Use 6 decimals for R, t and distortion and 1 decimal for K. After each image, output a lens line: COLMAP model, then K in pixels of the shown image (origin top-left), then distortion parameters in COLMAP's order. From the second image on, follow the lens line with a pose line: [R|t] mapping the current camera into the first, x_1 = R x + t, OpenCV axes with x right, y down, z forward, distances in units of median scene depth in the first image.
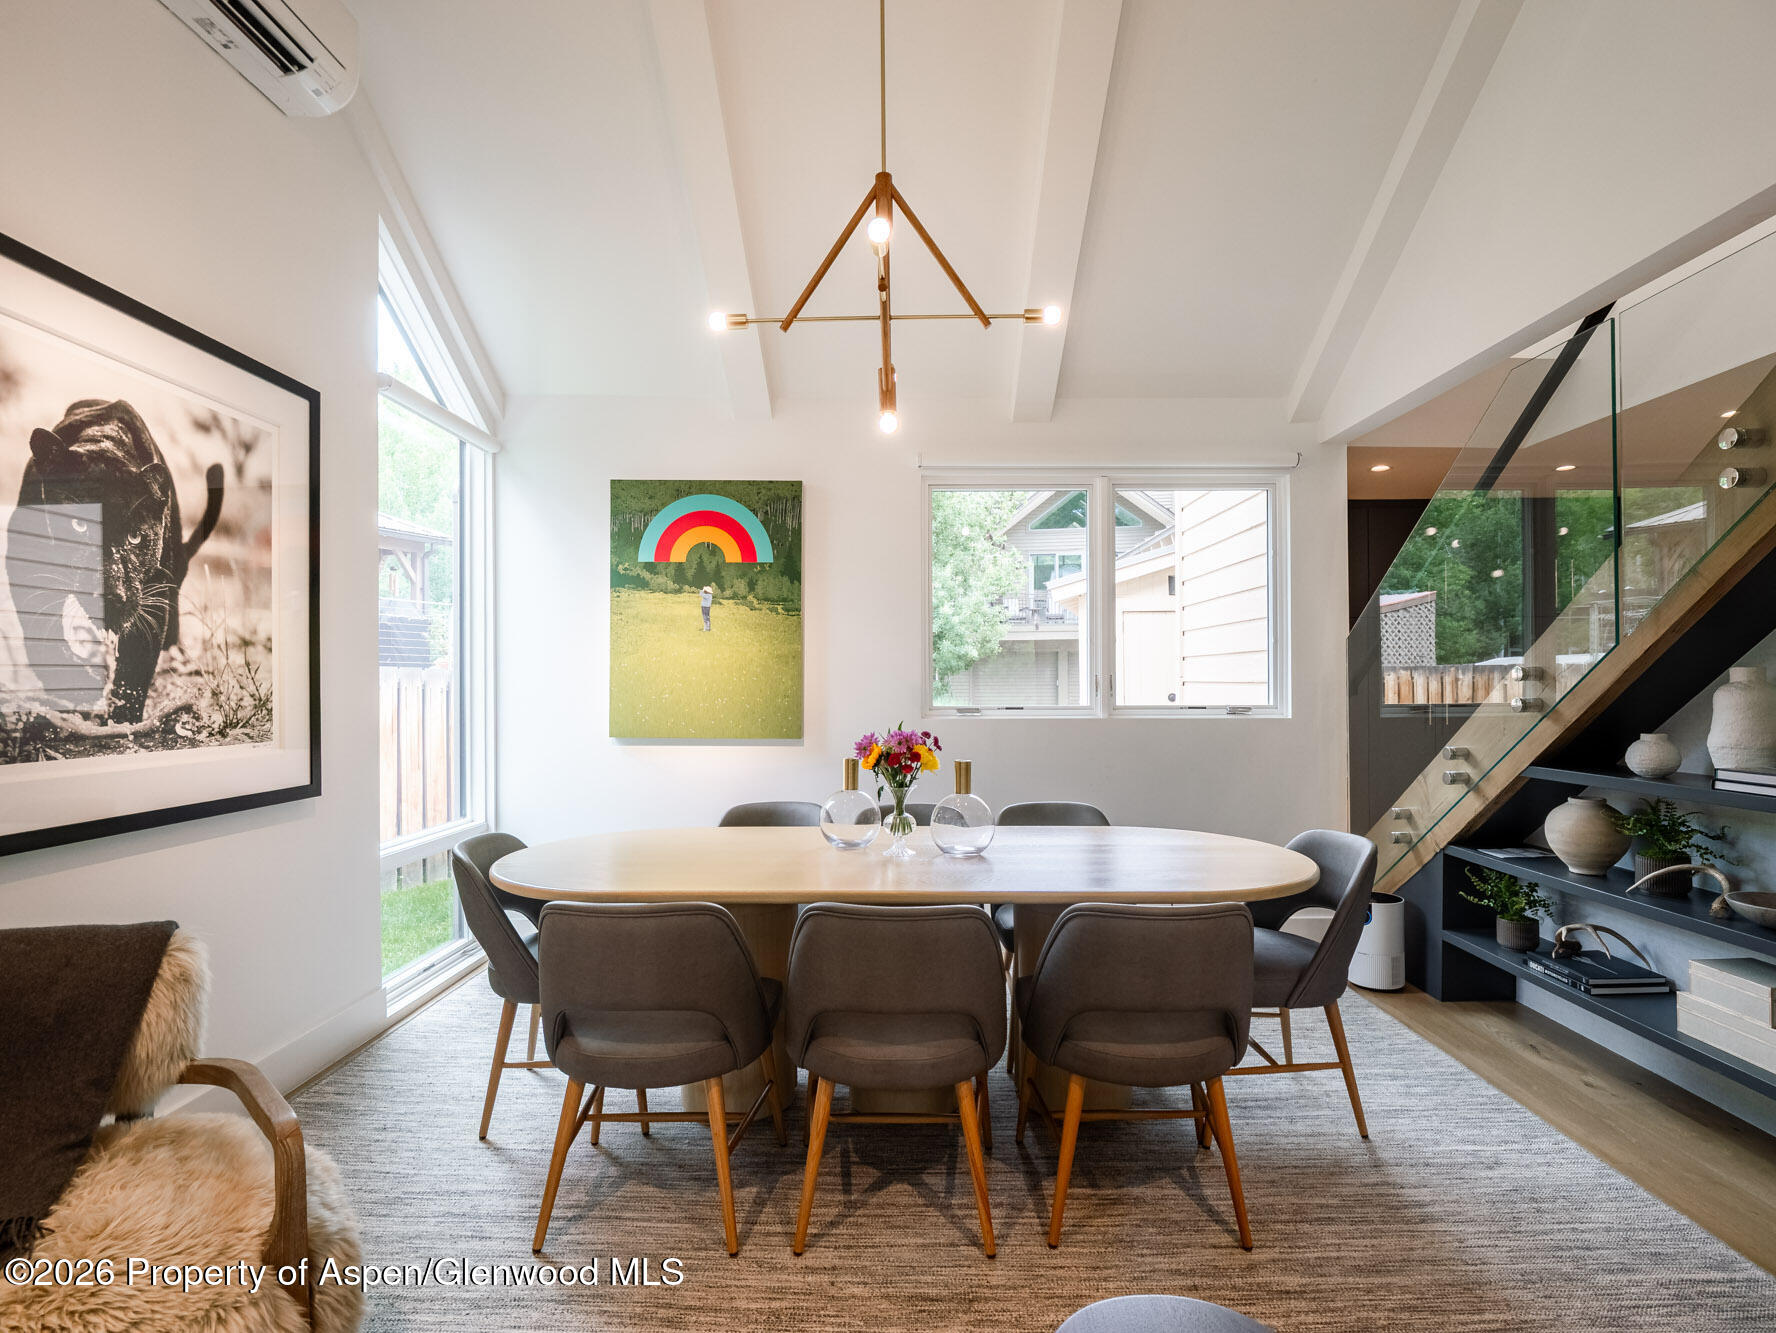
lens RADIAL K [[853.7, 0, 900.5], [0, 853.7, 686.1], [0, 0, 1]] dist [-0.018117, -0.000864]
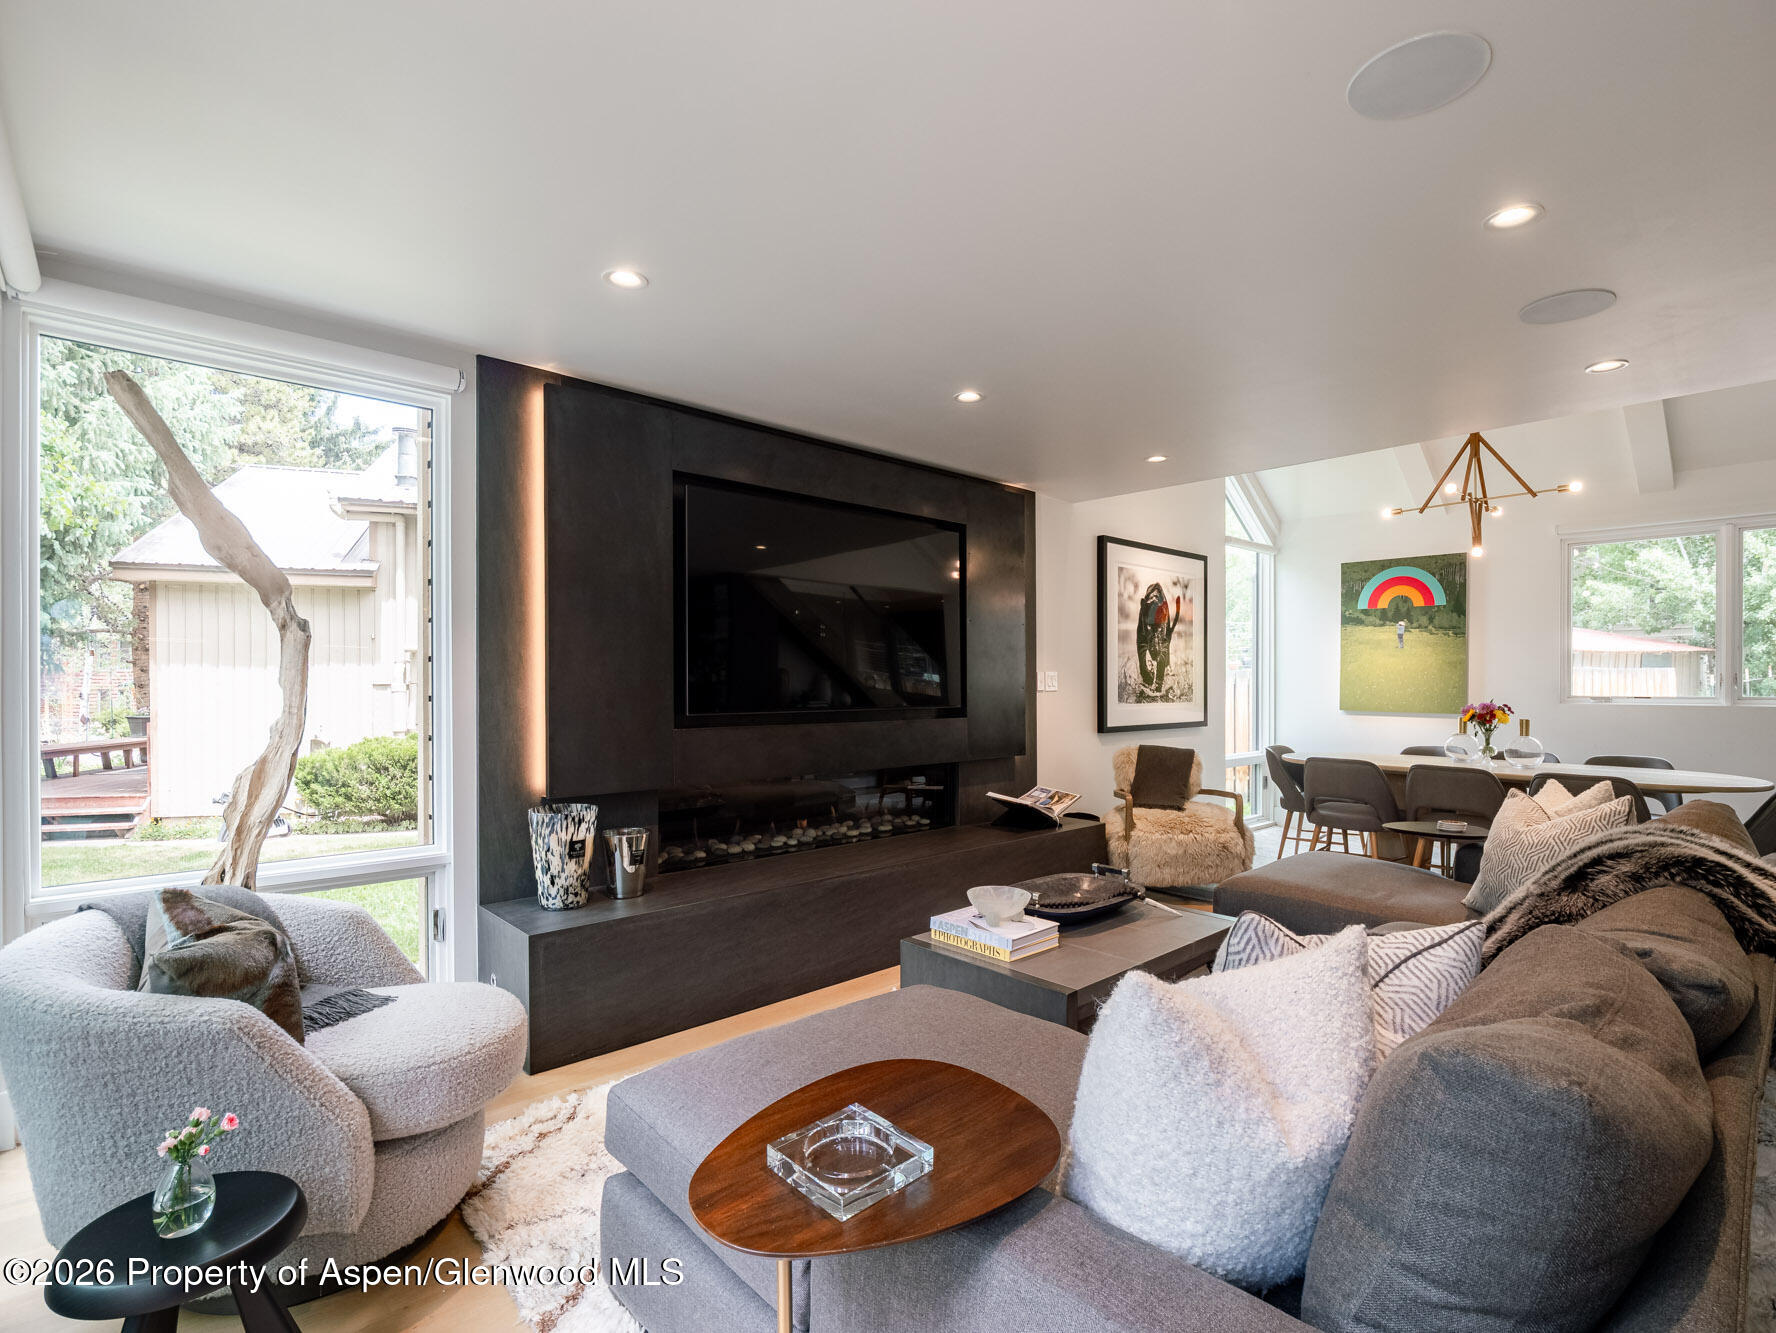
lens RADIAL K [[853.7, 0, 900.5], [0, 853.7, 686.1], [0, 0, 1]] dist [-0.018117, -0.000864]
pose [[0.677698, 0.006946, -0.735308, 0.466997], [-0.003383, 0.999974, 0.006329, 0.004483], [0.735333, -0.001802, 0.677704, -1.200536]]
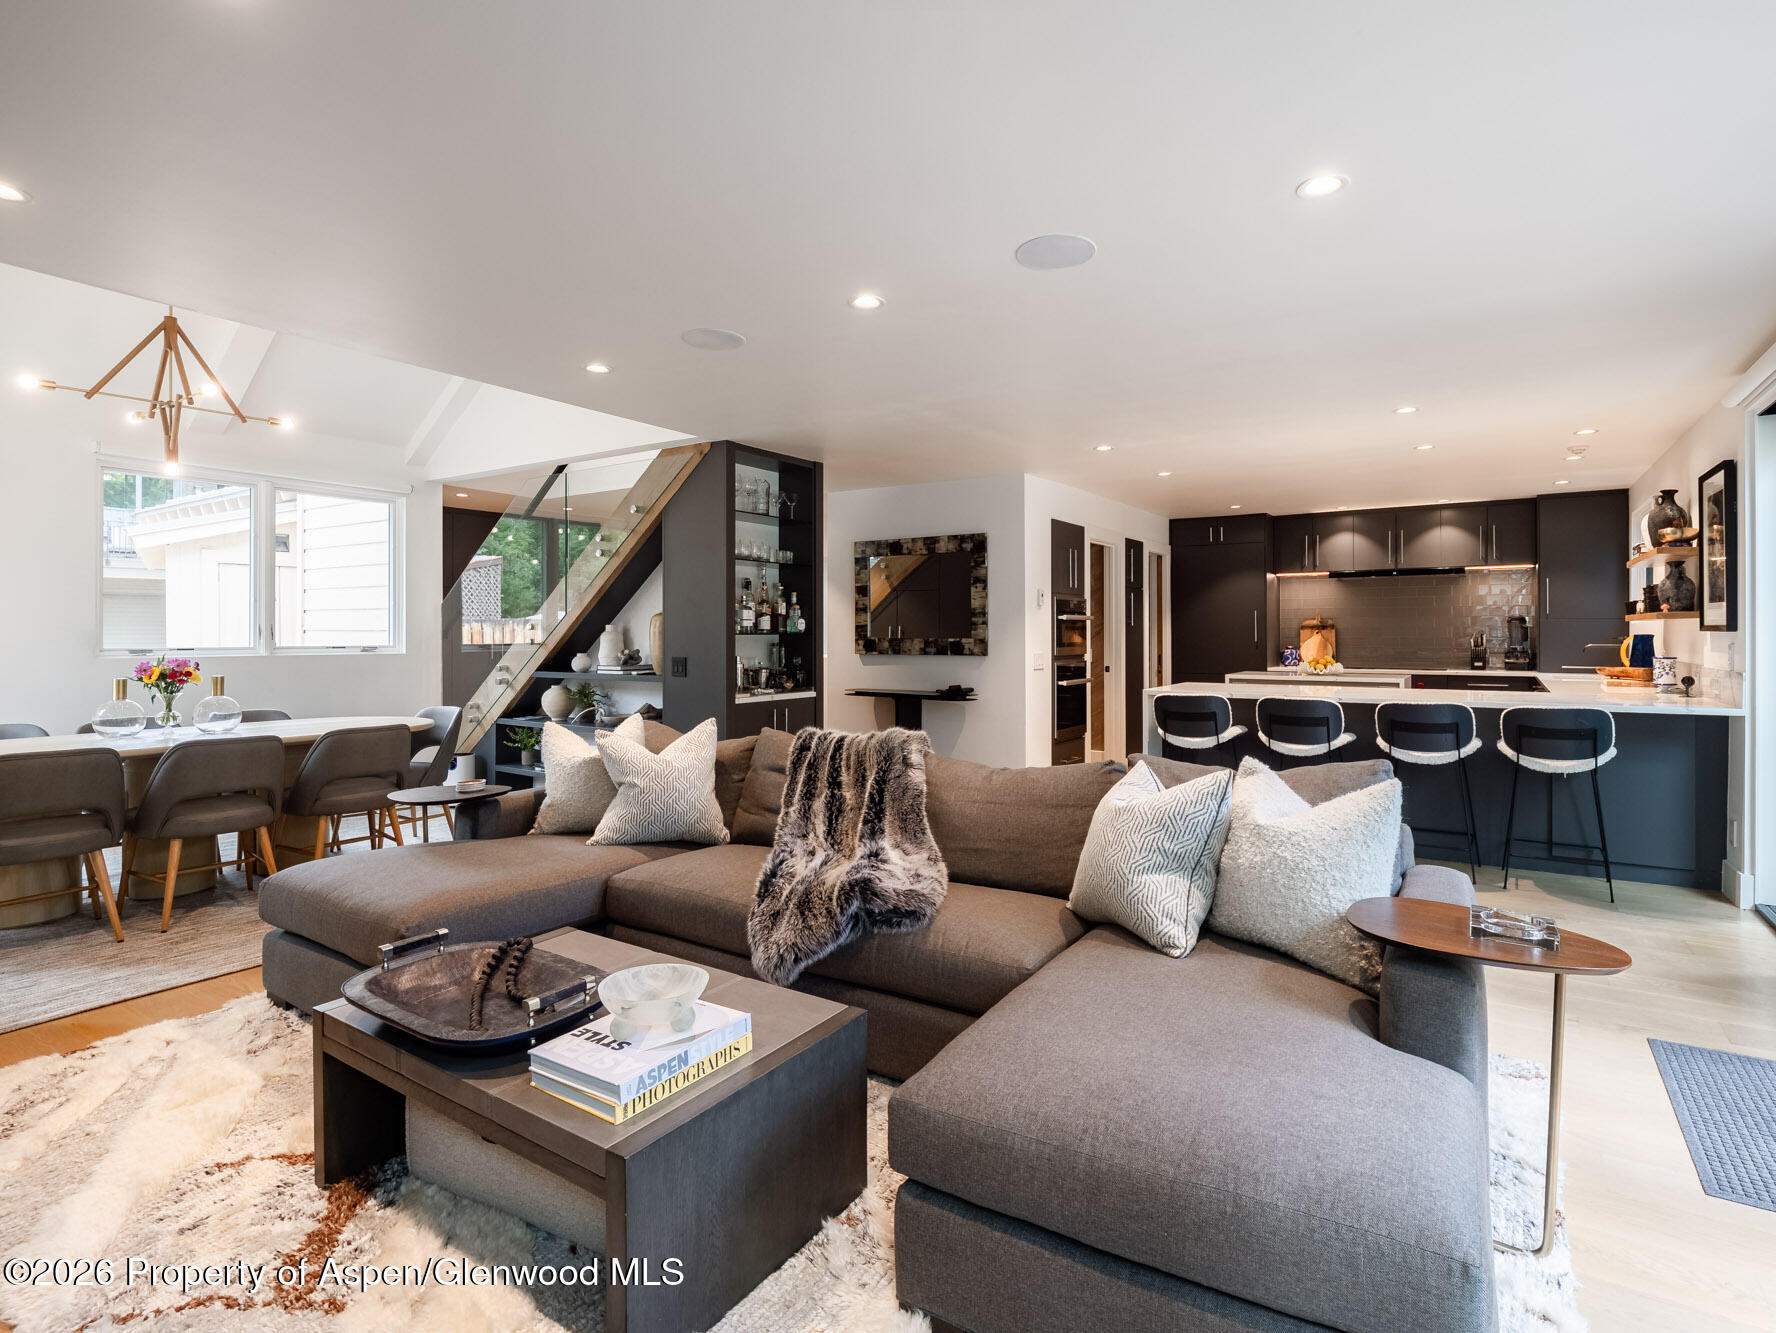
lens RADIAL K [[899.3, 0, 927.3], [0, 899.3, 625.4], [0, 0, 1]] dist [-0.003980, -0.001347]
pose [[0.538585, 0.010360, 0.842508, -0.582606], [-0.000606, 0.999929, -0.011908, 0.007986], [-0.842571, 0.005903, 0.538553, -0.981175]]
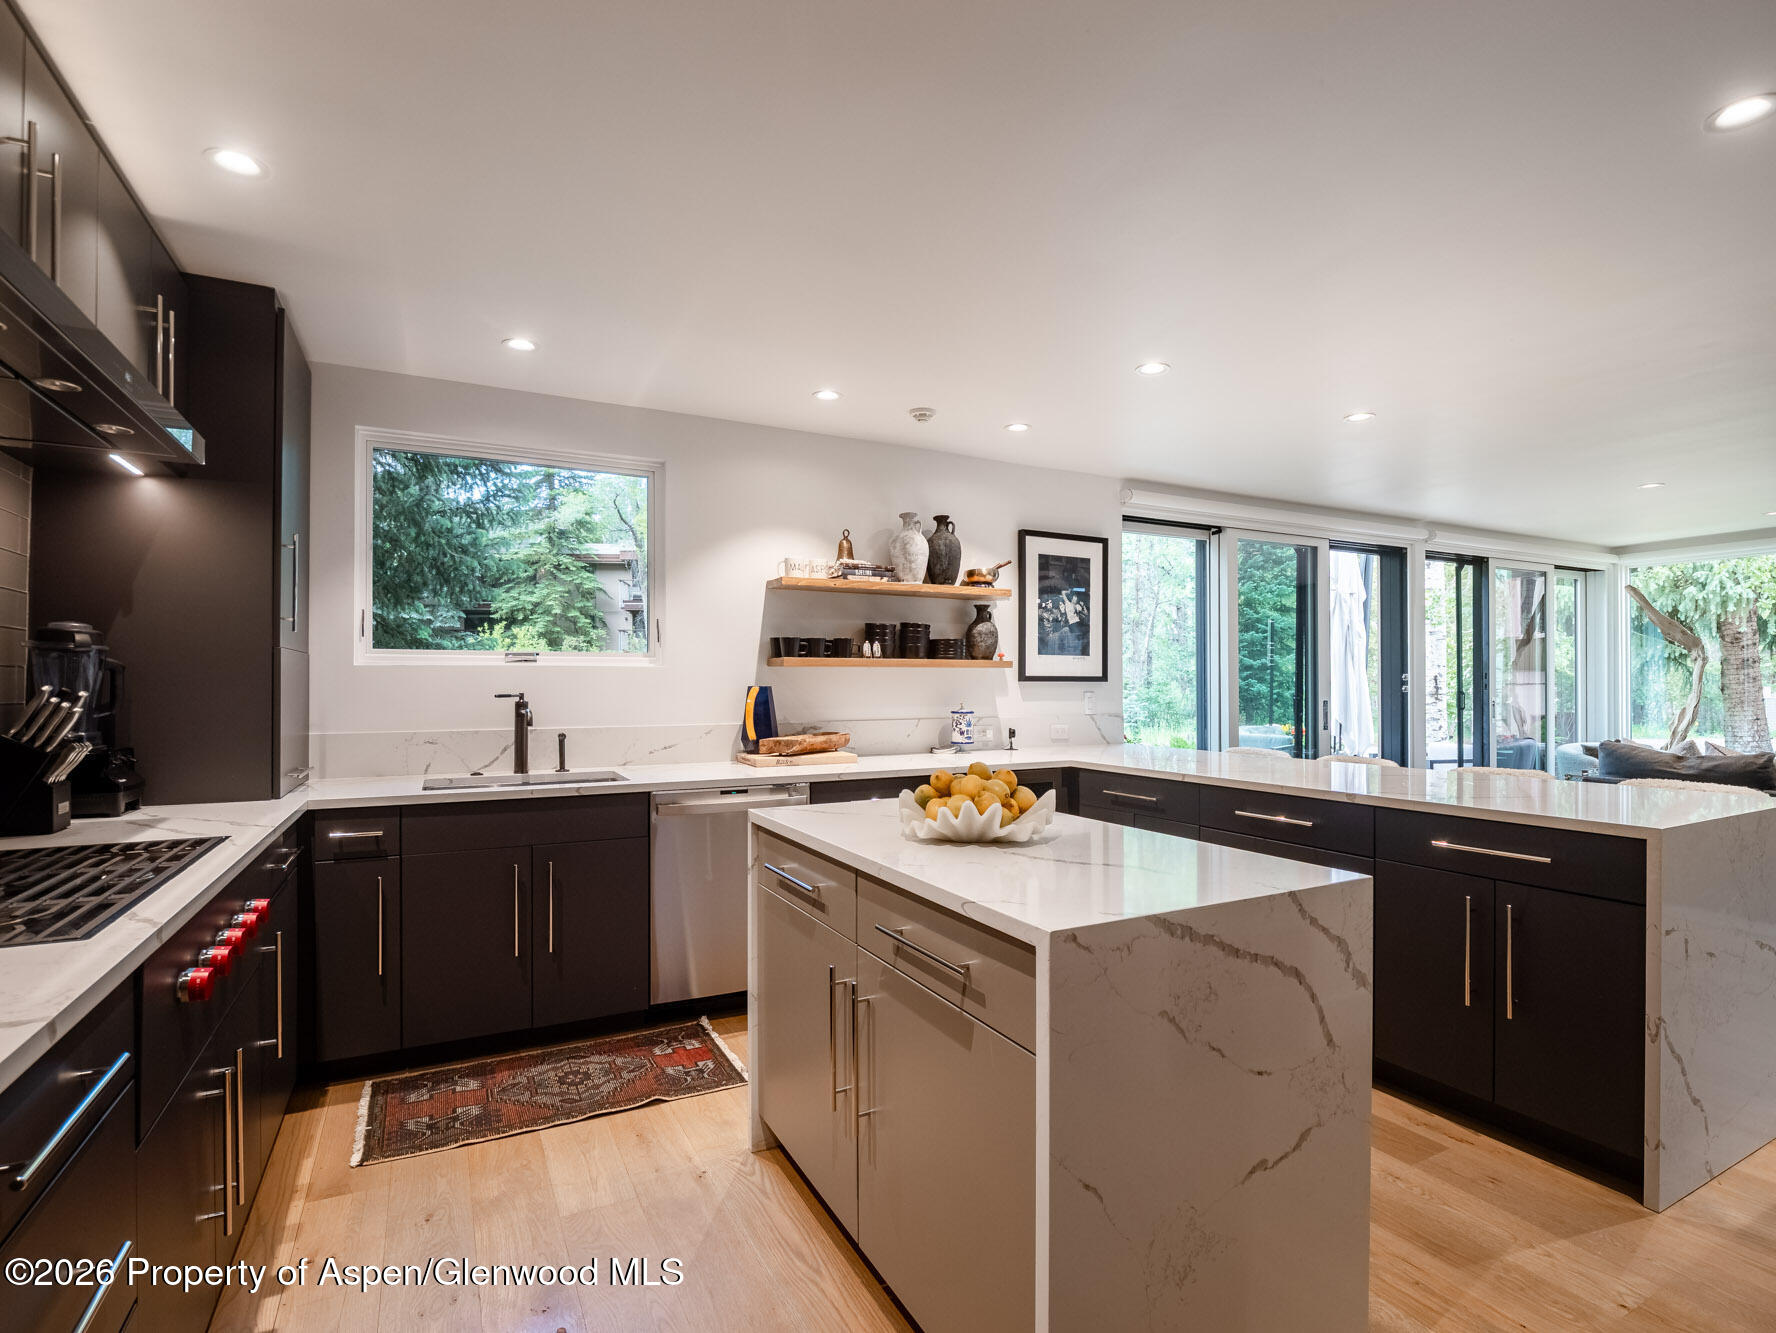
lens RADIAL K [[871.8, 0, 884.0], [0, 871.8, 675.6], [0, 0, 1]] dist [-0.000804, -0.000191]
pose [[-0.889092, 0.001847, -0.457725, 2.519516], [0.005358, 0.999965, -0.006373, -0.003507], [0.457697, -0.008118, -0.889071, 0.019790]]
